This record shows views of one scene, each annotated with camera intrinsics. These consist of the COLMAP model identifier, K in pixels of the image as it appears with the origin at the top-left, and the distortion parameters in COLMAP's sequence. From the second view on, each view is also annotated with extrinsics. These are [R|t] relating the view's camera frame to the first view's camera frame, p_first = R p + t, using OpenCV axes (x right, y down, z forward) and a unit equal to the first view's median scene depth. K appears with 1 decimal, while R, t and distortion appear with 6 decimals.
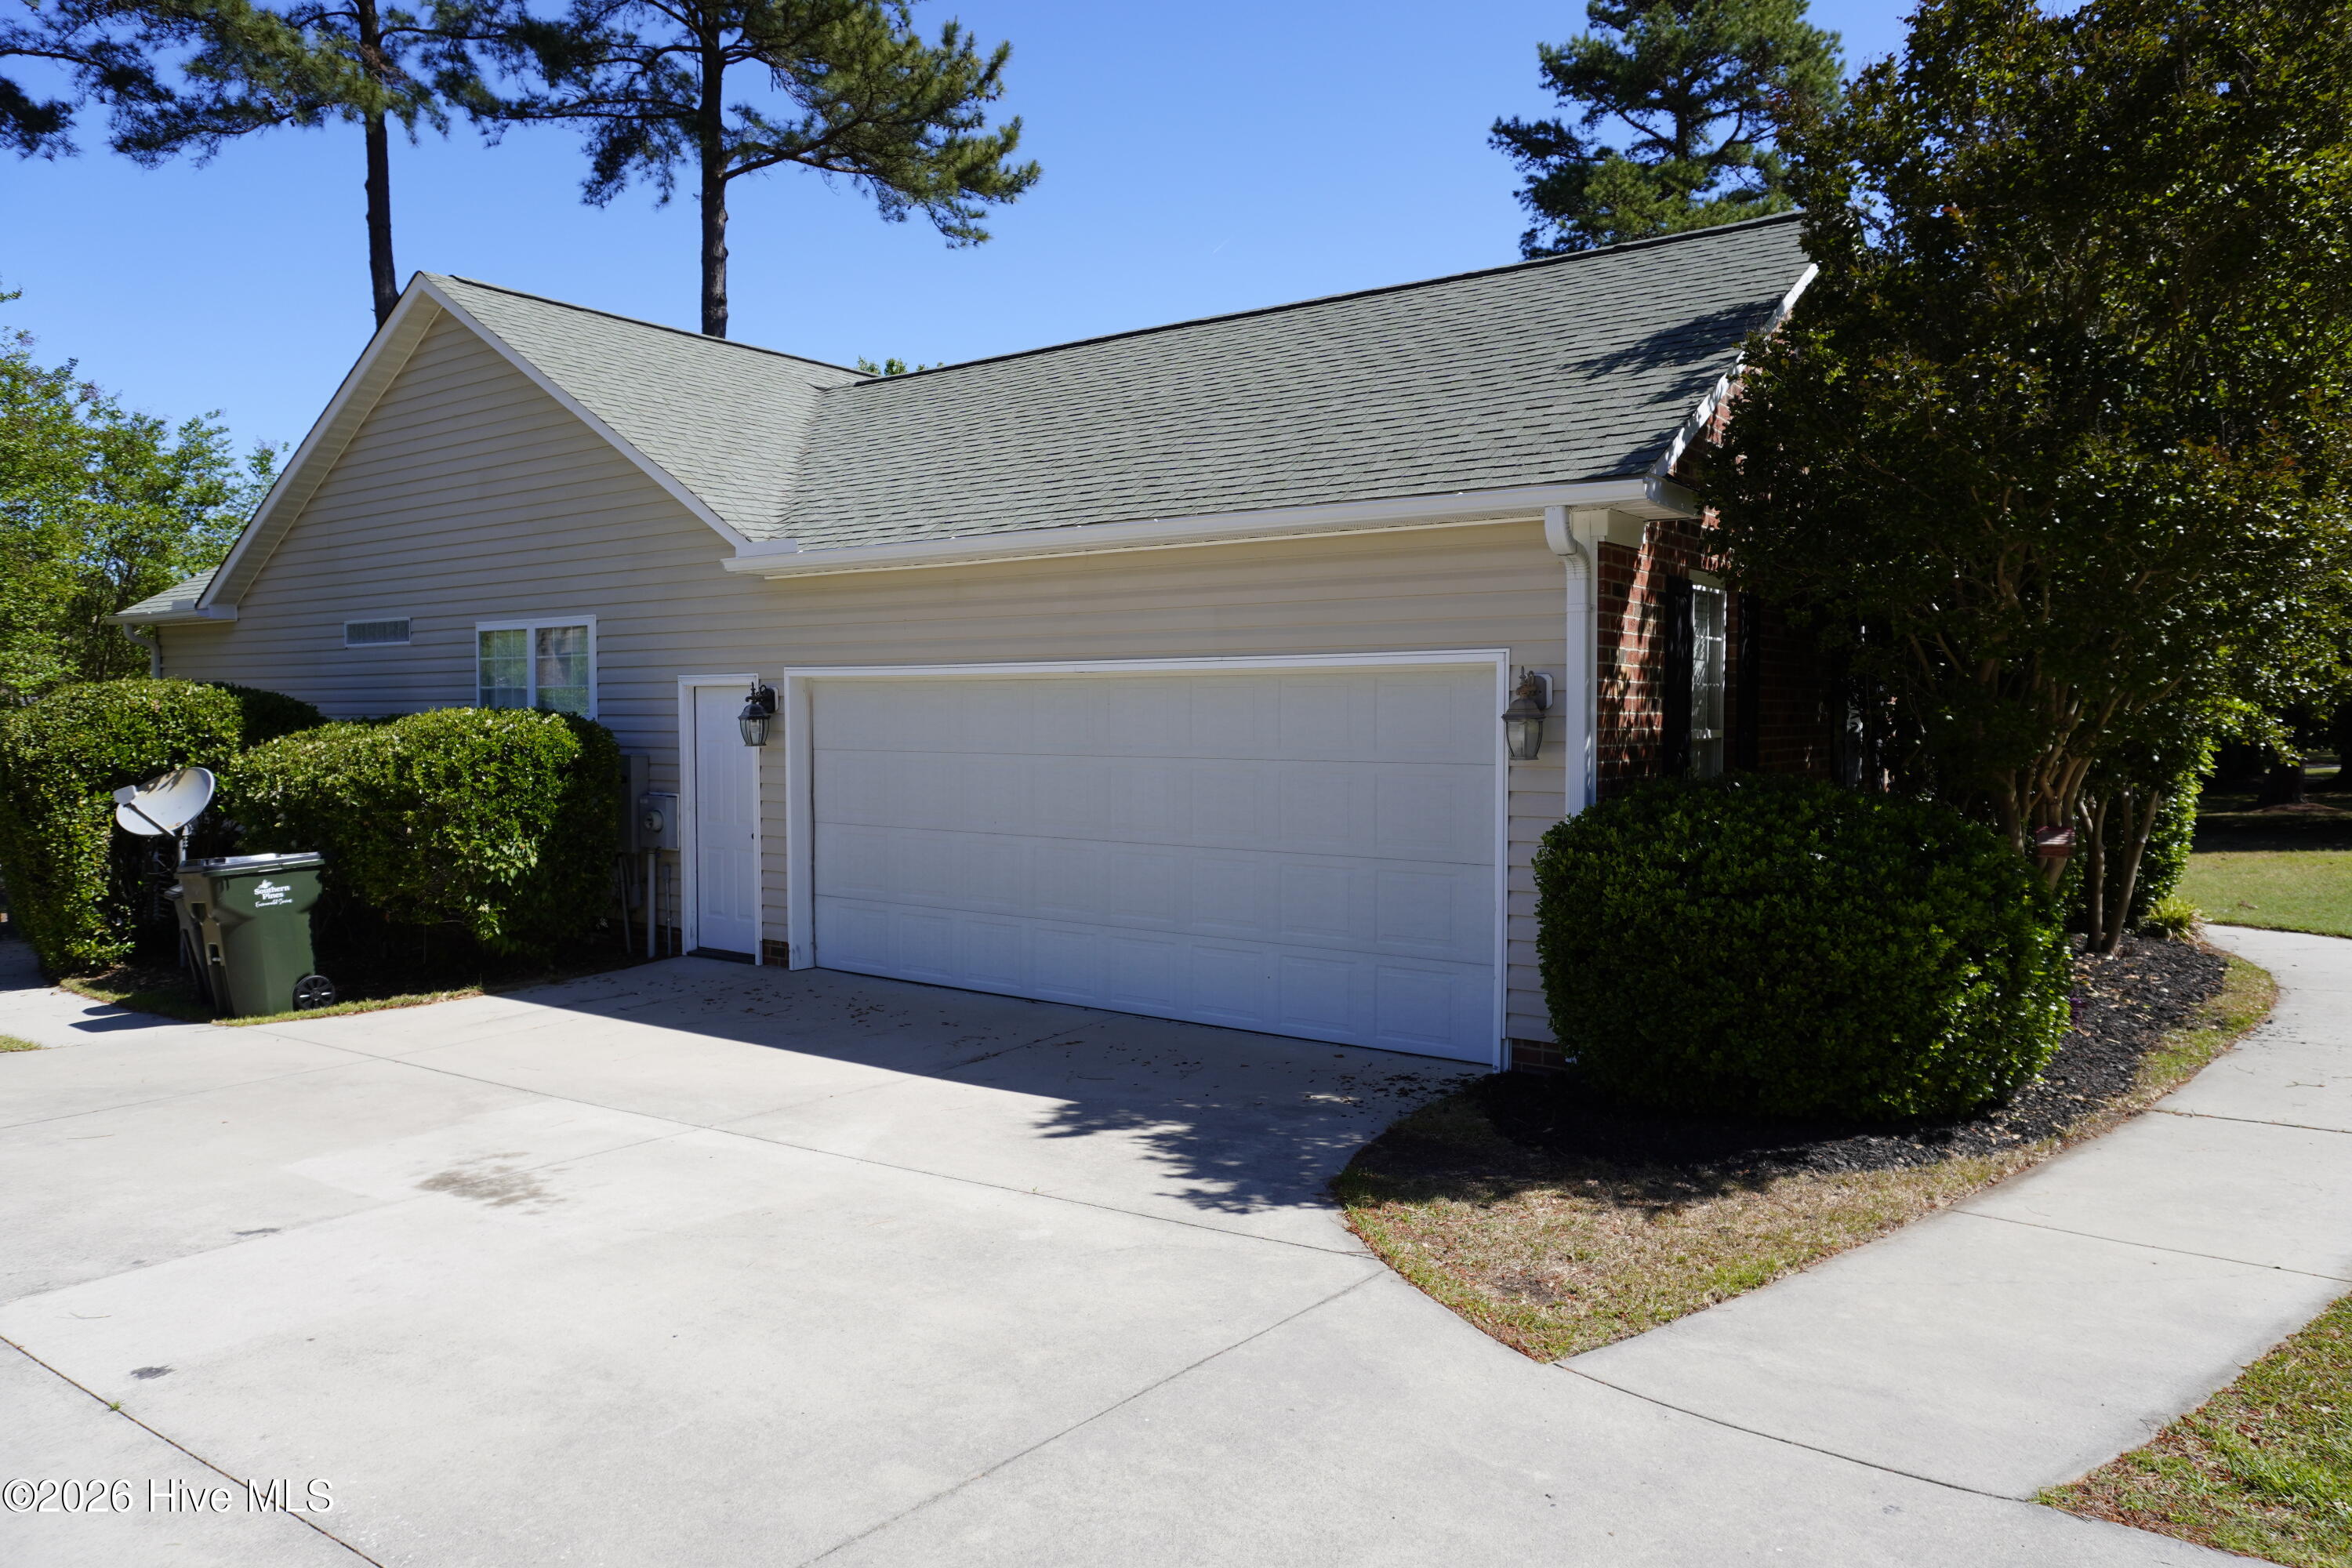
lens RADIAL K [[1582.2, 0, 1170.1], [0, 1582.2, 792.8], [0, 0, 1]] dist [-0.045176, 0.031120]
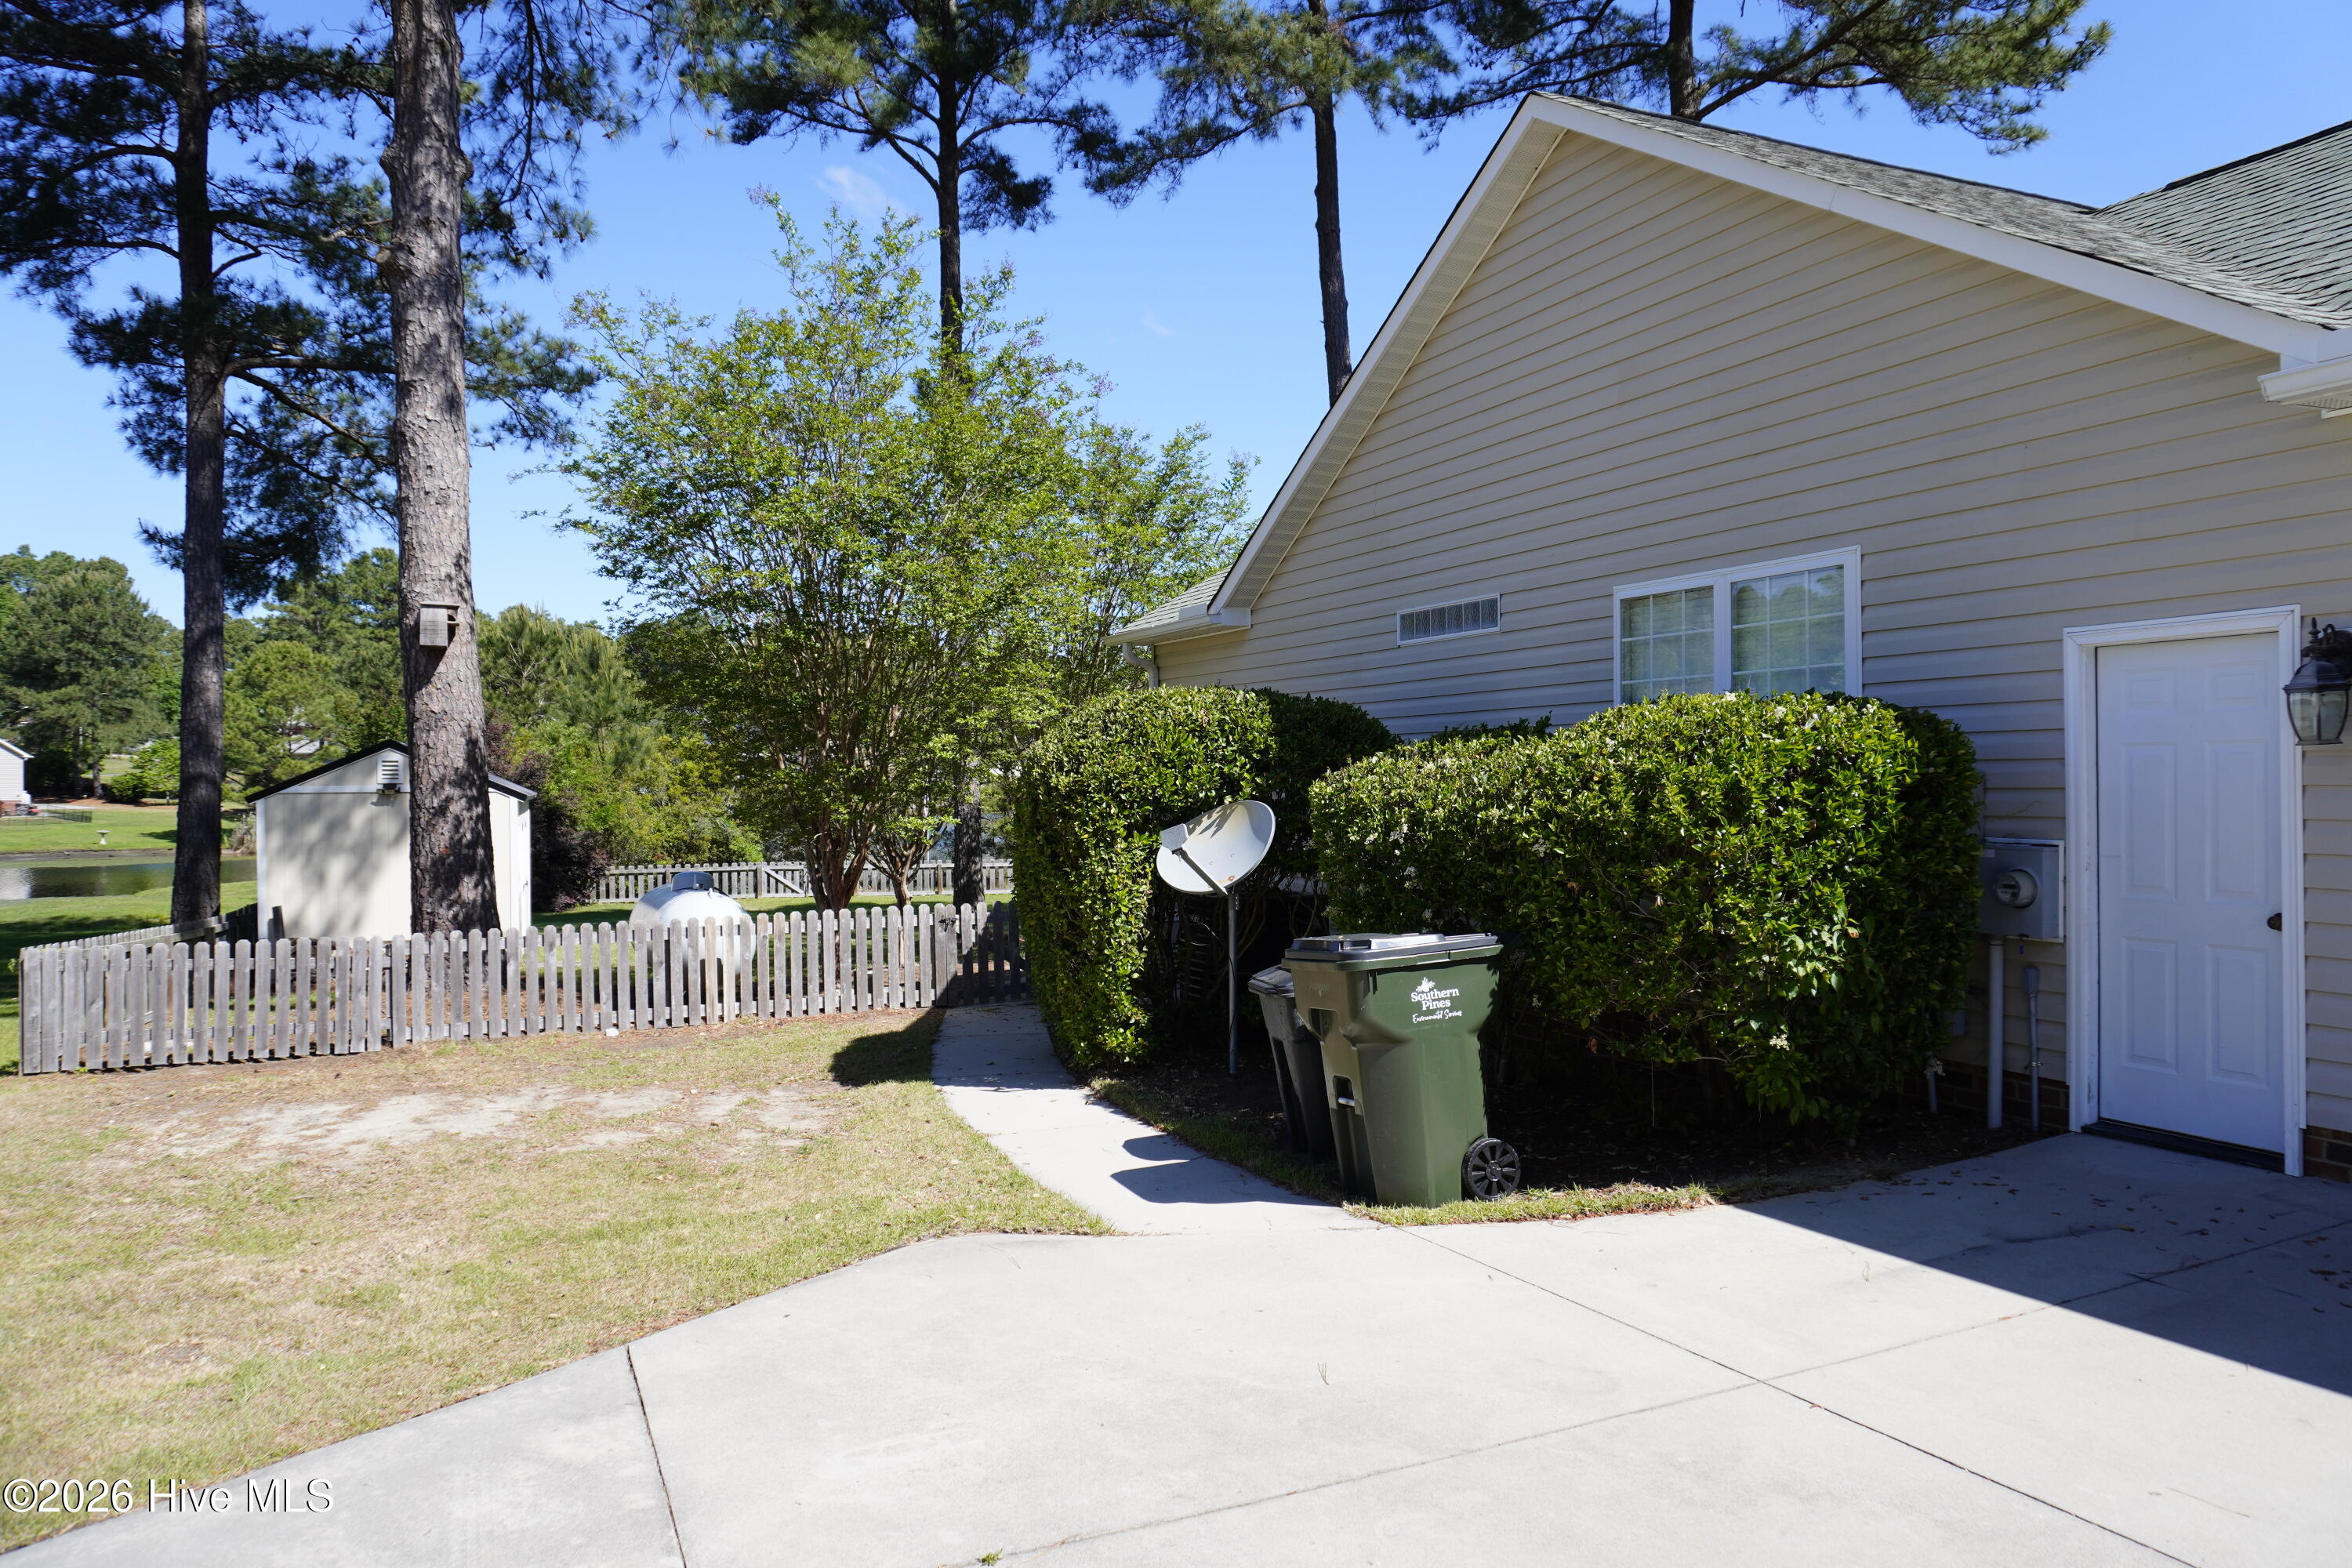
lens RADIAL K [[1582.2, 0, 1187.4], [0, 1582.2, 782.3], [0, 0, 1]] dist [-0.045176, 0.031120]
pose [[0.875370, -0.009632, -0.483358, -0.298547], [-0.009529, 0.999264, -0.037170, 0.003350], [0.483360, 0.037144, 0.874633, 0.344918]]
